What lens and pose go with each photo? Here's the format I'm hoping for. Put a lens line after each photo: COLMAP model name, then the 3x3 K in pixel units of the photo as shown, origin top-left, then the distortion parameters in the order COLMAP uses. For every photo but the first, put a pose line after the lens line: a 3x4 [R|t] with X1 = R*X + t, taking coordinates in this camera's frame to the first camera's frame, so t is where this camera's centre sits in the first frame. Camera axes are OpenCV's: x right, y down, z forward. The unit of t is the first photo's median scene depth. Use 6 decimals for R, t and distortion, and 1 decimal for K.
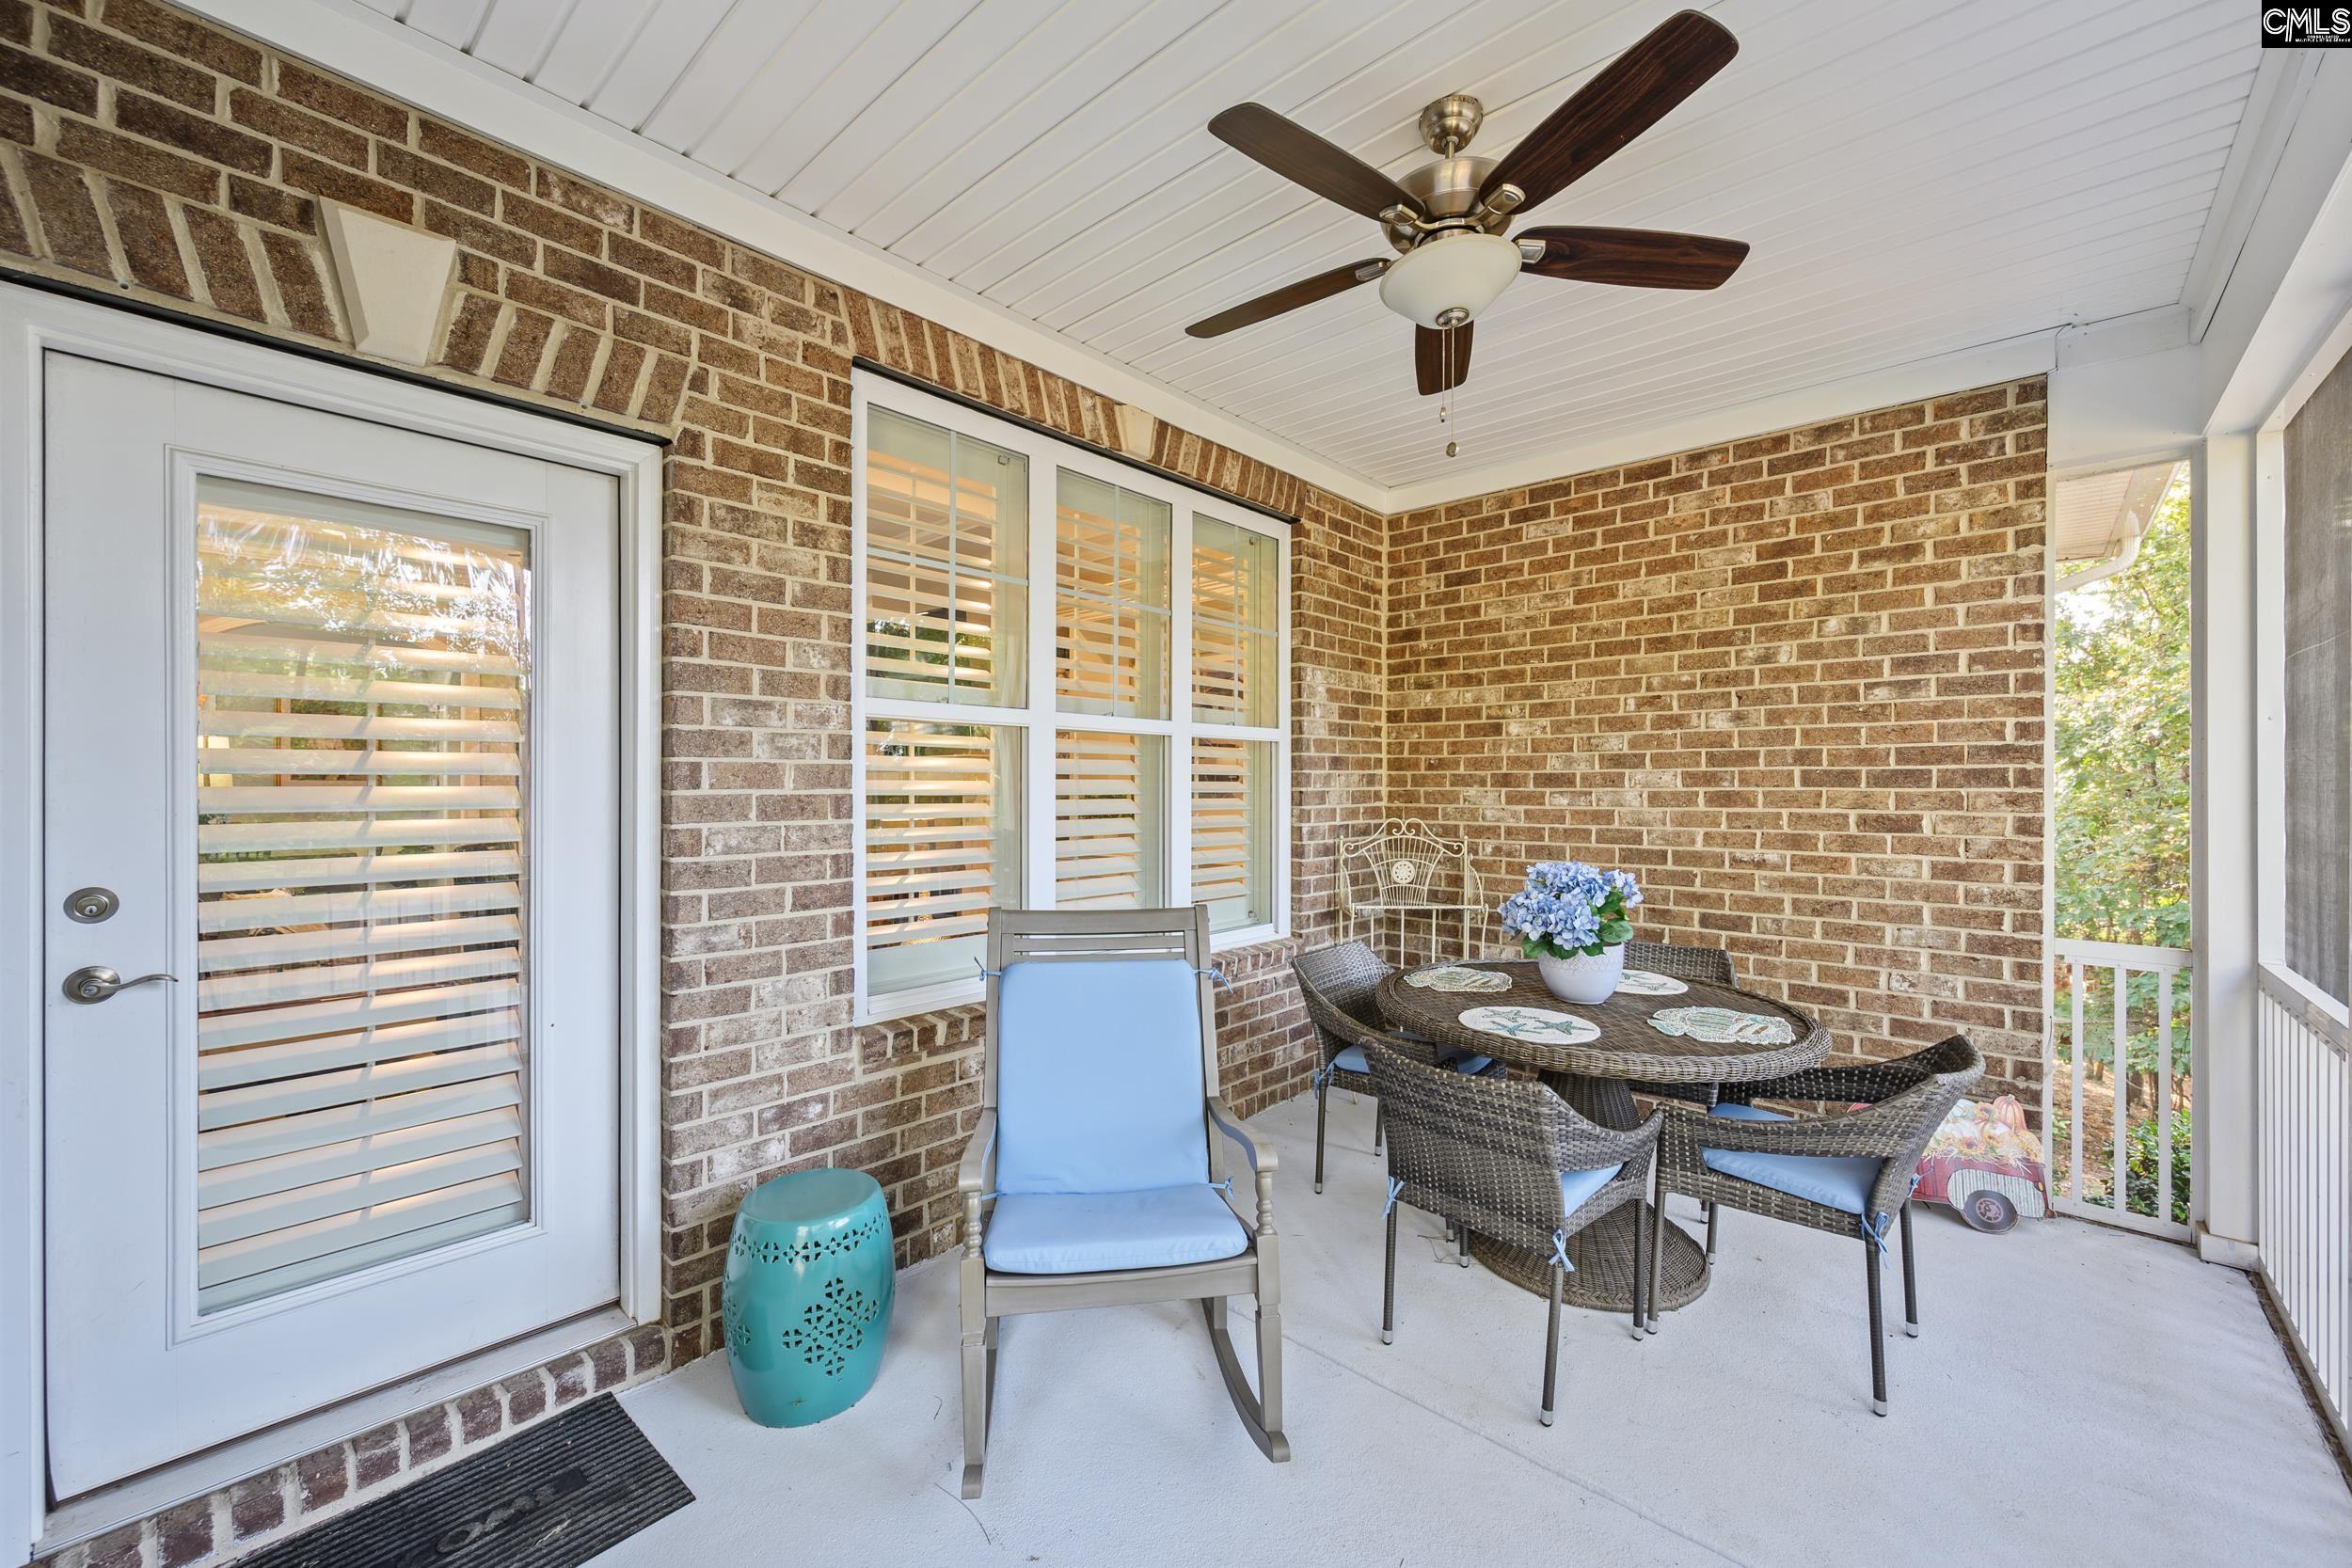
lens RADIAL K [[926.6, 0, 1179.8], [0, 926.6, 789.1], [0, 0, 1]] dist [-0.001556, 0.000515]
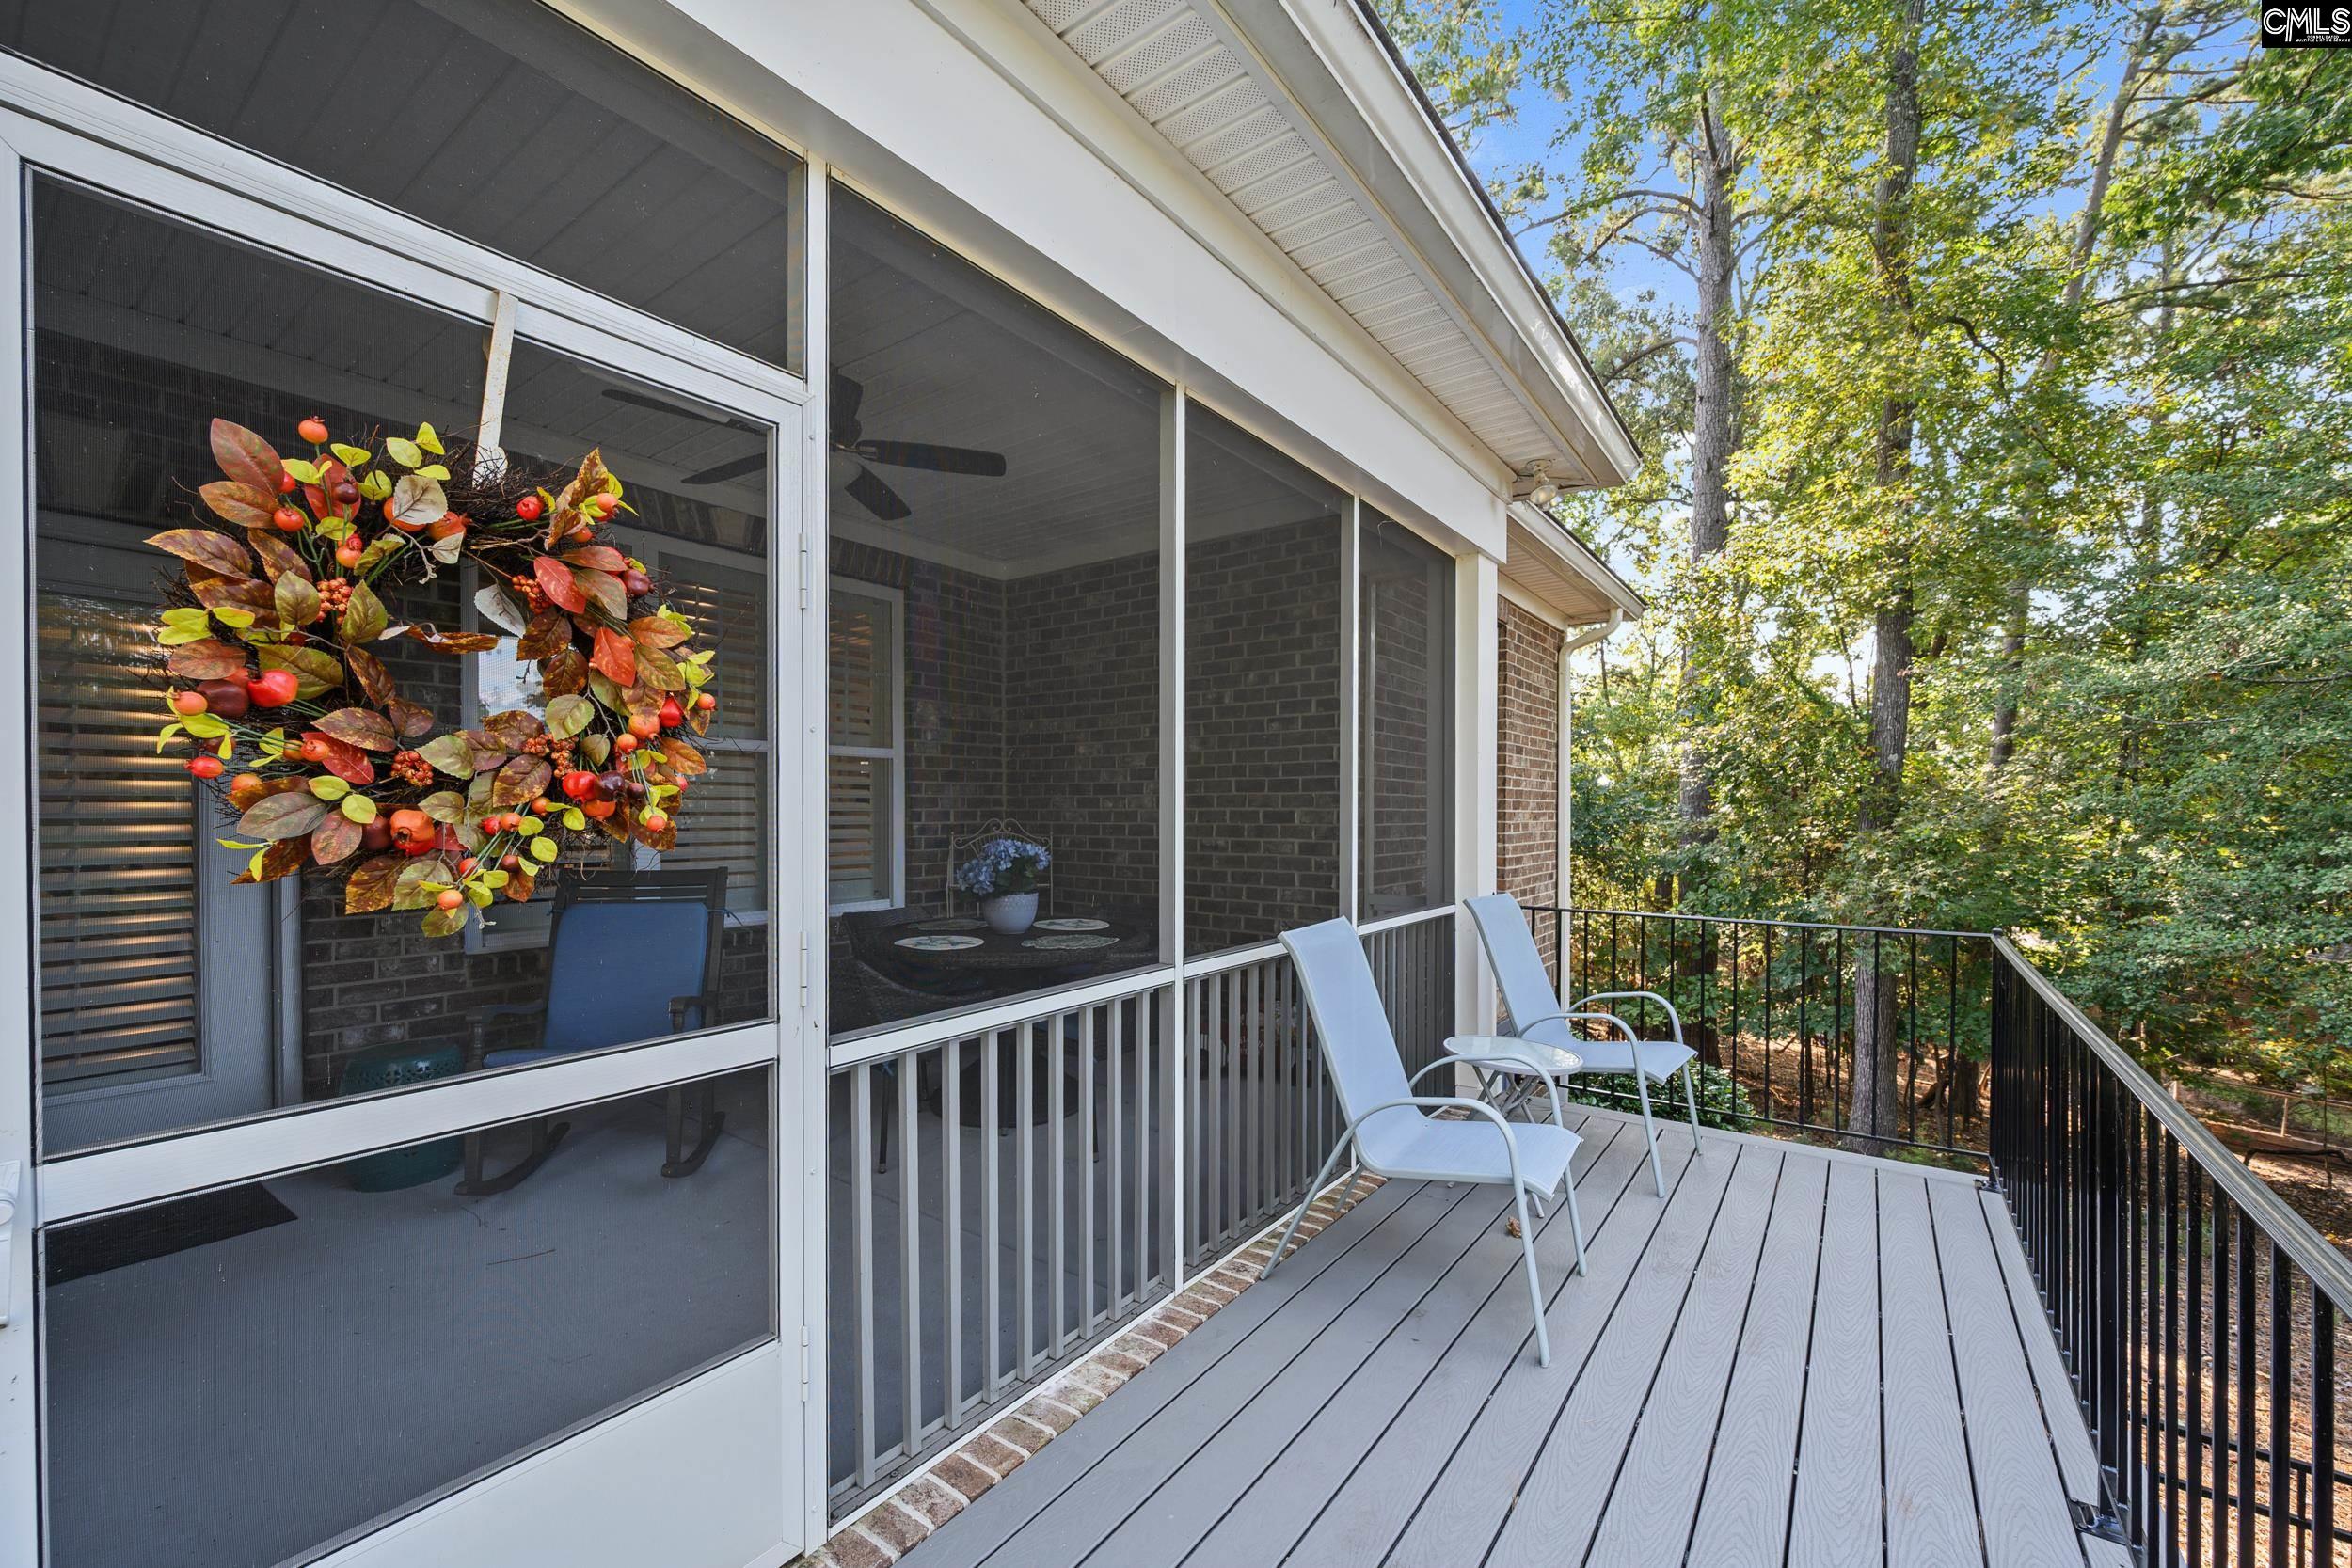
lens RADIAL K [[940.1, 0, 1182.2], [0, 940.1, 821.2], [0, 0, 1]] dist [-0.001007, -0.000477]
pose [[0.994264, -0.000748, 0.106950, 0.433266], [-0.000060, 0.999971, 0.007550, 0.030959], [-0.106953, -0.007513, 0.994236, -0.408943]]
